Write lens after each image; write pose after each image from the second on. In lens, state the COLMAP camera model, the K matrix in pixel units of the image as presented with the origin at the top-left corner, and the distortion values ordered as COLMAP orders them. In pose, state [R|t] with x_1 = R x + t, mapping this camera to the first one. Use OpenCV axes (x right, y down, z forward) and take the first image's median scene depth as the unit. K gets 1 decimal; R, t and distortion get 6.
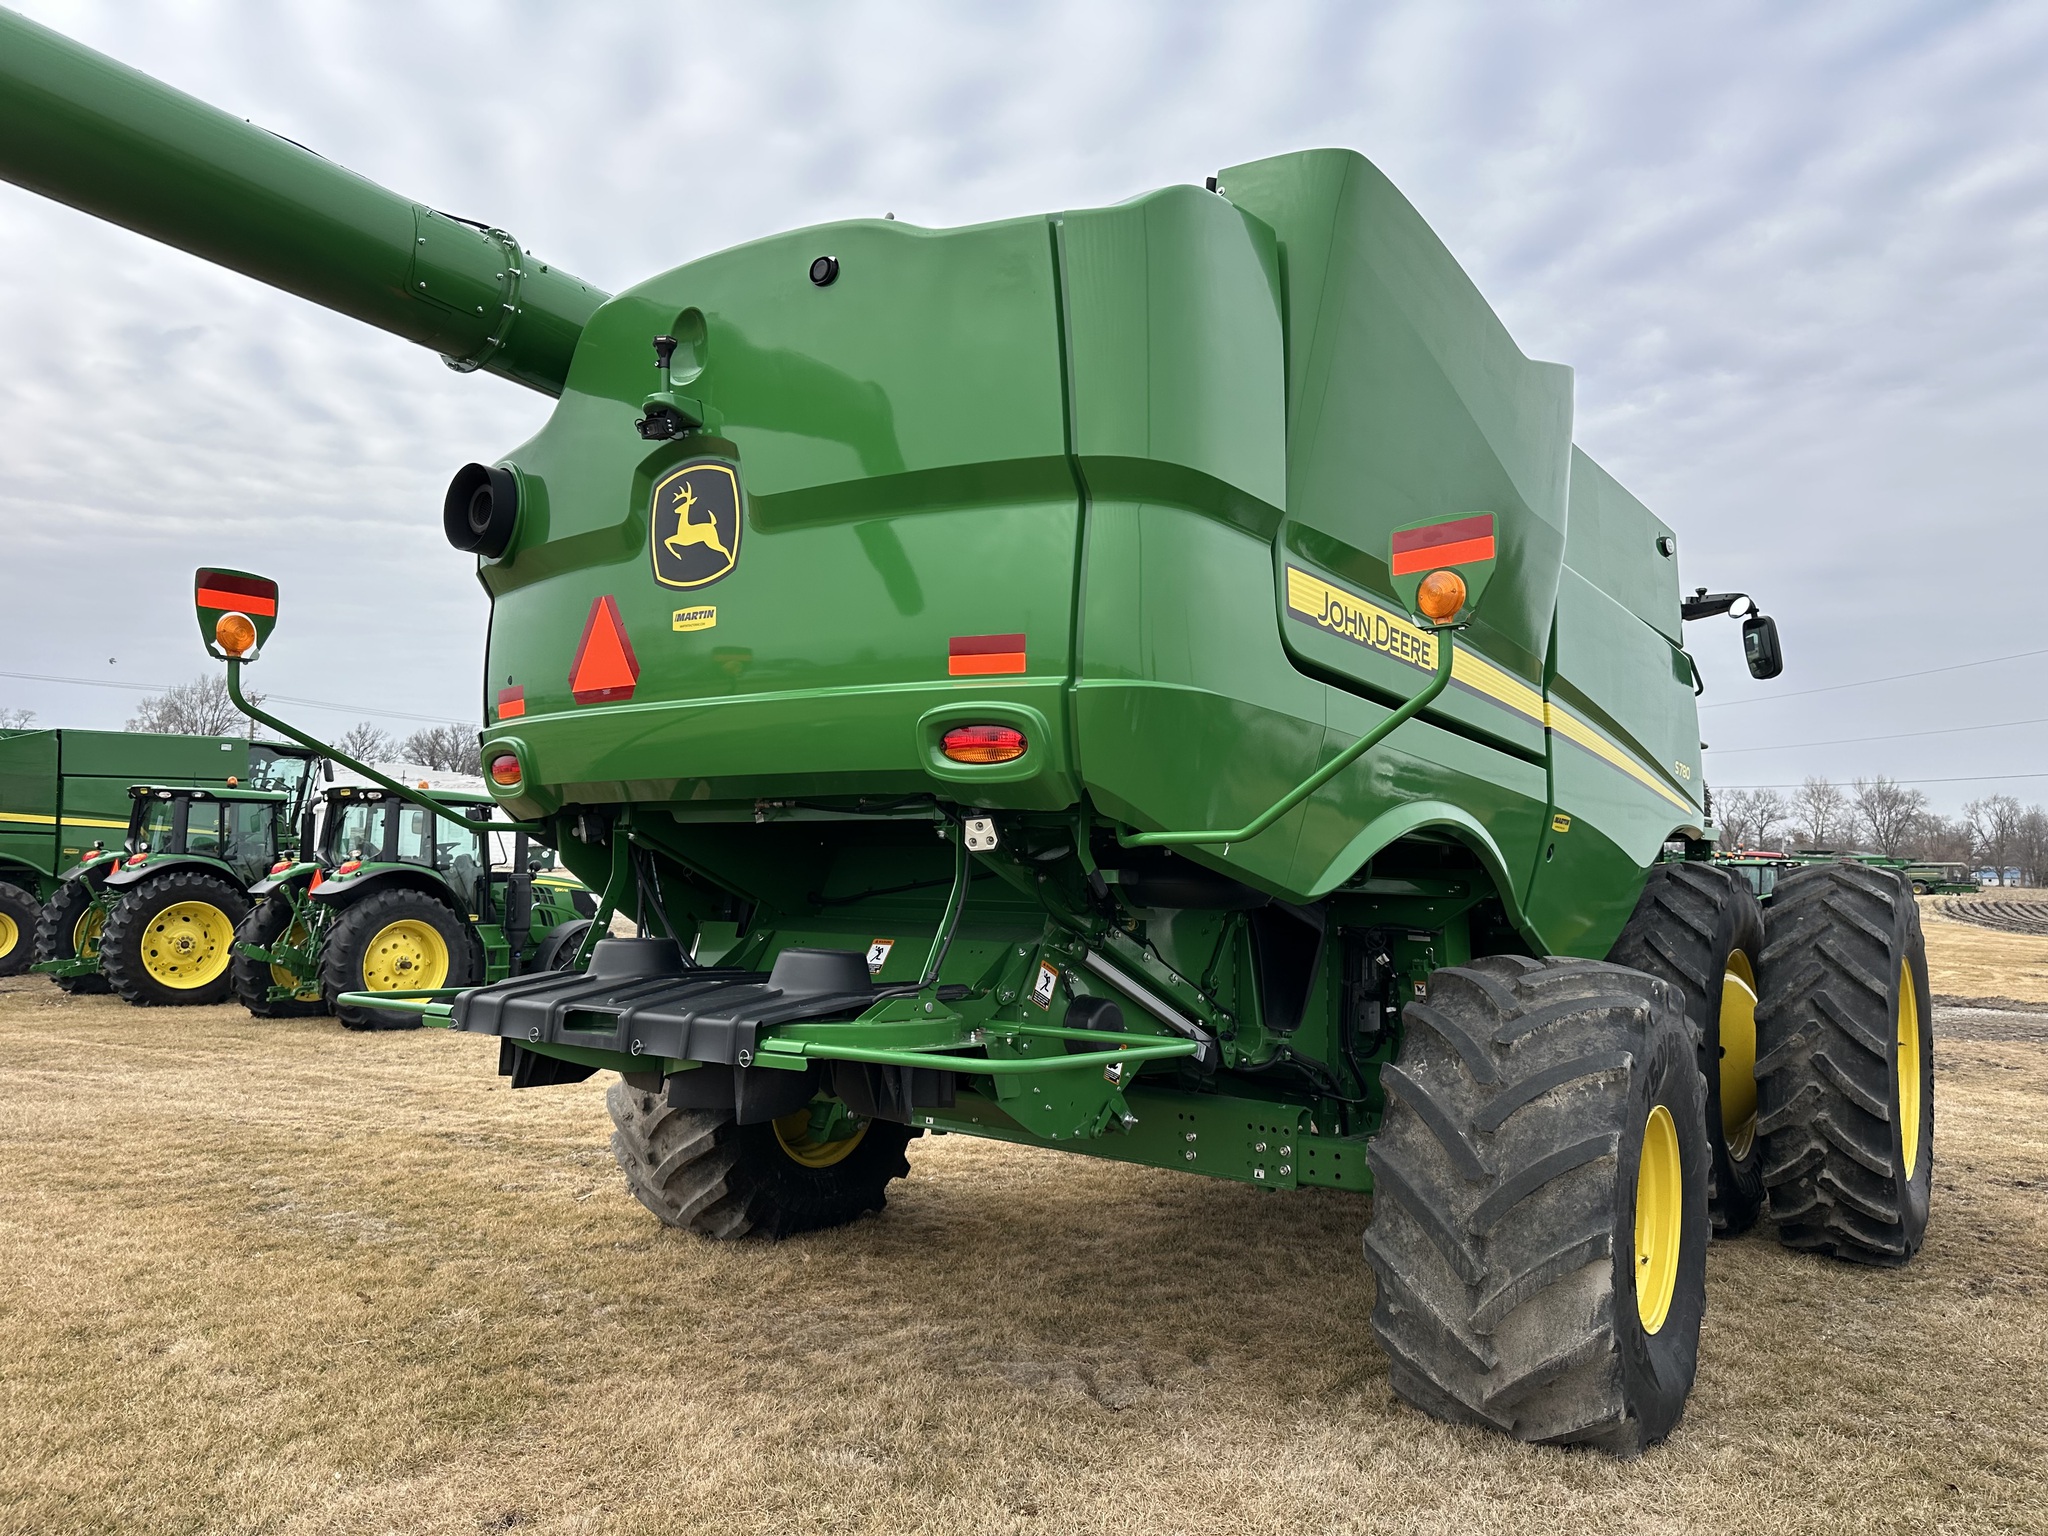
lens RADIAL K [[1636.3, 0, 1013.1], [0, 1636.3, 754.3], [0, 0, 1]] dist [0.051349, -0.003941]
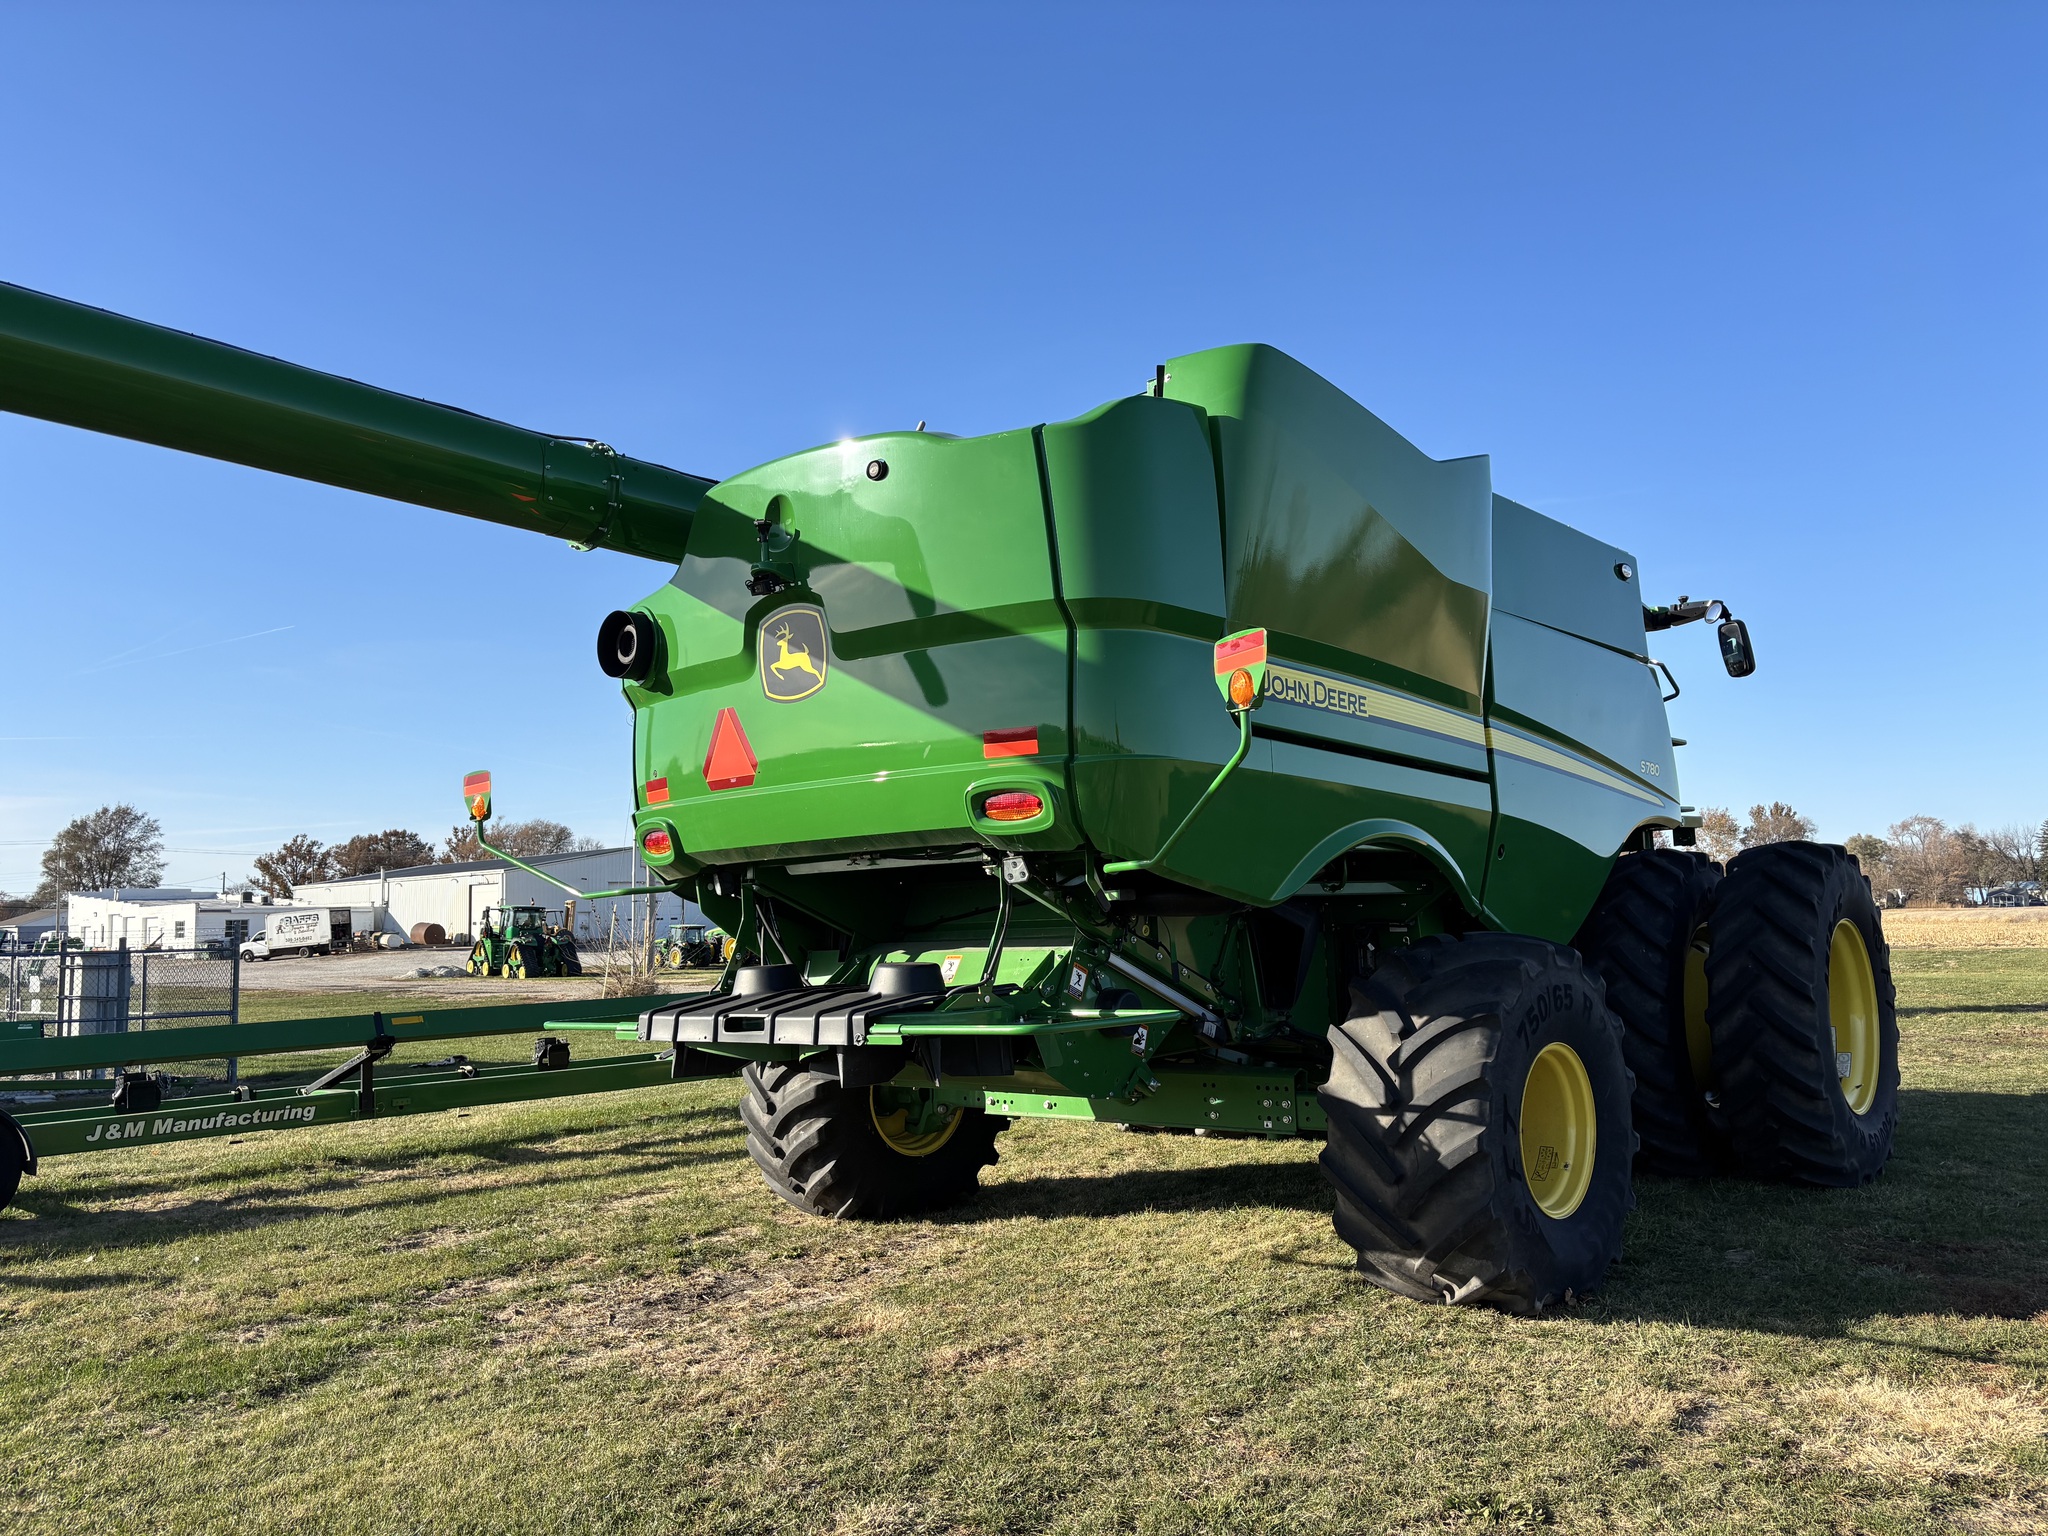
lens RADIAL K [[1636.3, 0, 1013.1], [0, 1636.3, 754.3], [0, 0, 1]] dist [0.051349, -0.003941]
pose [[0.996860, -0.068228, -0.040200, 0.030408], [0.067576, 0.997563, -0.017366, -0.019489], [0.041287, 0.014594, 0.999041, -0.292029]]
